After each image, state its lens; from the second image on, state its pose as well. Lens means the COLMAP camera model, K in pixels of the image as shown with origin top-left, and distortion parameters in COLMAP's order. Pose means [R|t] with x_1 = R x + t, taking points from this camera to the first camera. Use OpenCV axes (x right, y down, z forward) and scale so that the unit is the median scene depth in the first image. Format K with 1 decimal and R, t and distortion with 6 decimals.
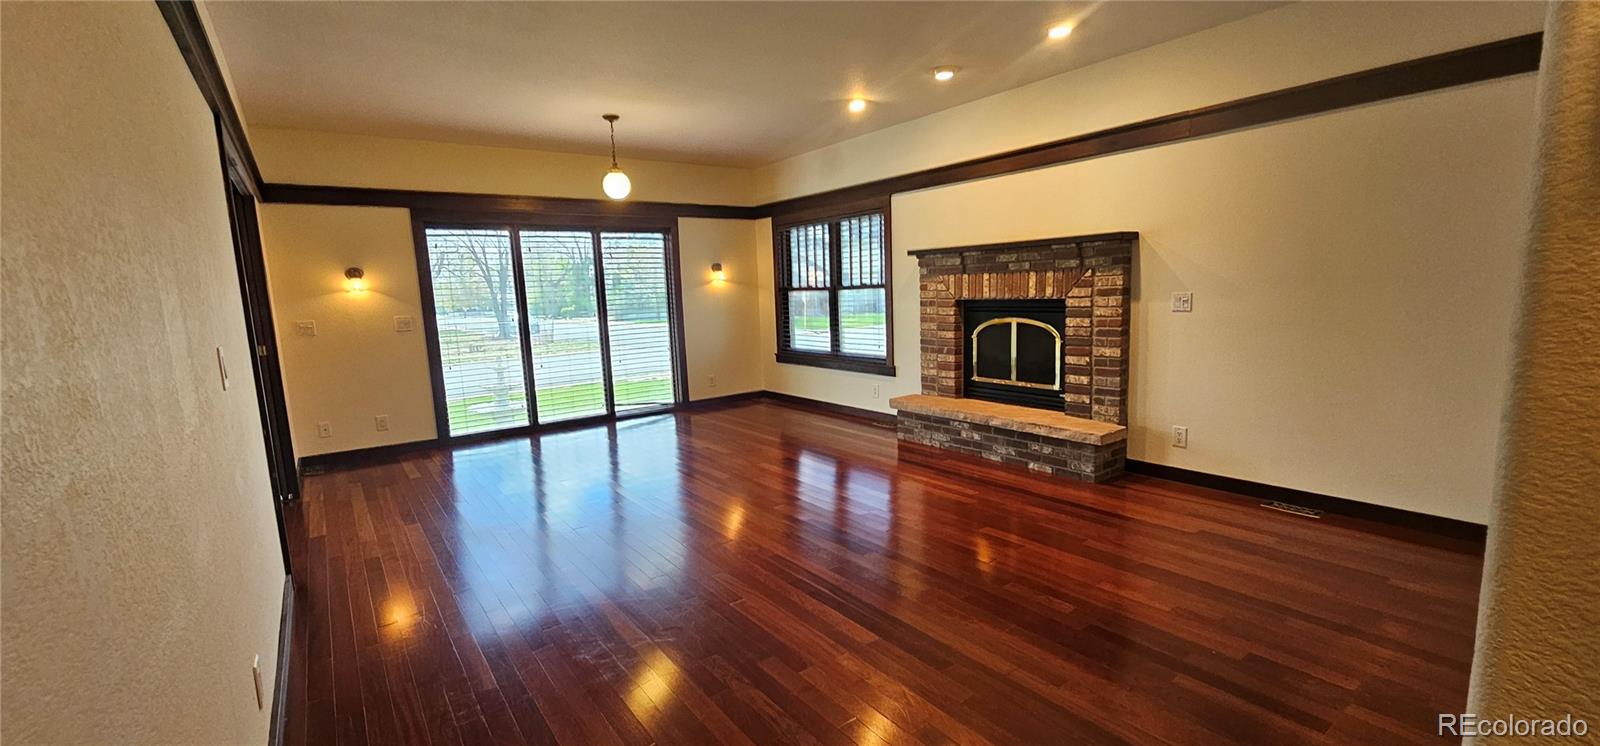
lens RADIAL K [[657.9, 0, 808.9], [0, 657.9, 383.0], [0, 0, 1]] dist [-0.000330, 0.000030]
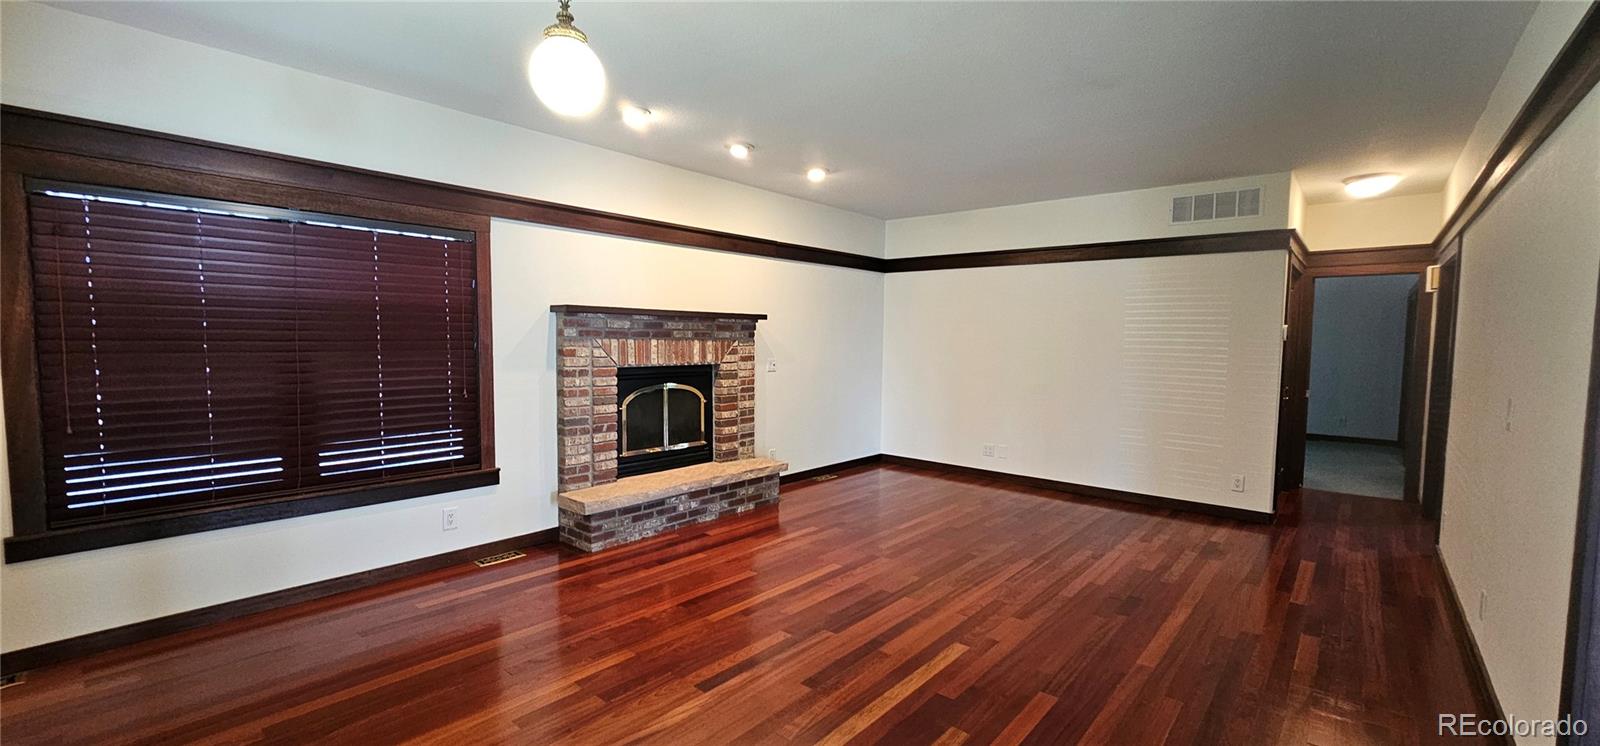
lens RADIAL K [[657.9, 0, 808.9], [0, 657.9, 383.0], [0, 0, 1]] dist [-0.000330, 0.000030]
pose [[-0.226903, -0.036280, 0.973241, -0.714757], [0.135484, 0.988413, 0.068432, -0.138154], [-0.964447, 0.147386, -0.219359, 0.998400]]
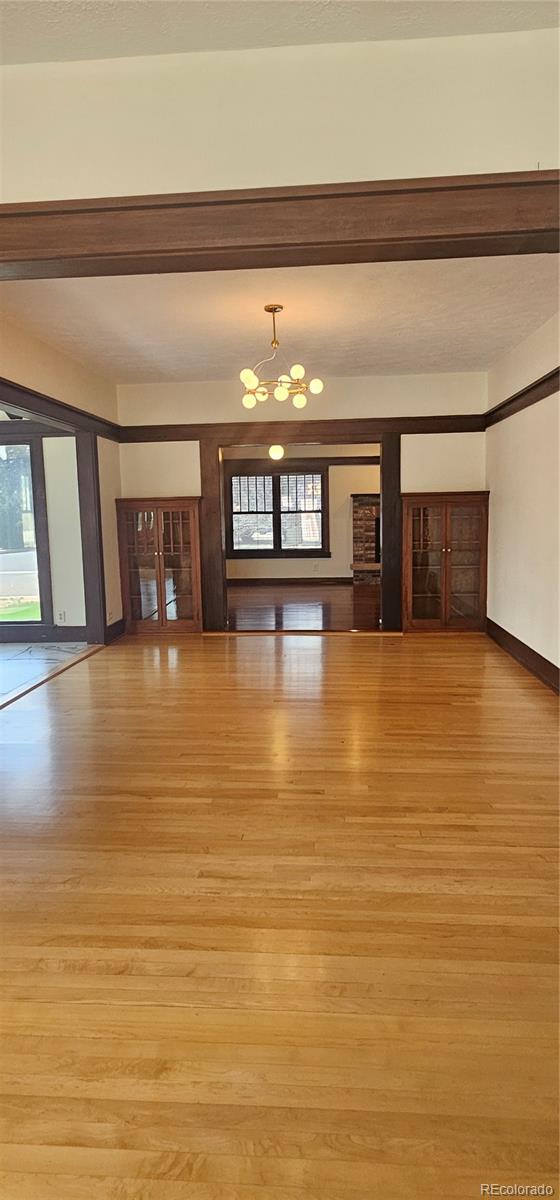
lens RADIAL K [[673.3, 0, 280.0], [0, 673.3, 600.0], [0, 0, 1]] dist [0.000165, 0.000061]
pose [[0.663921, -0.072222, 0.744307, -1.766441], [0.104285, 0.994541, 0.003480, 0.111578], [-0.740495, 0.075310, 0.667829, -0.254537]]
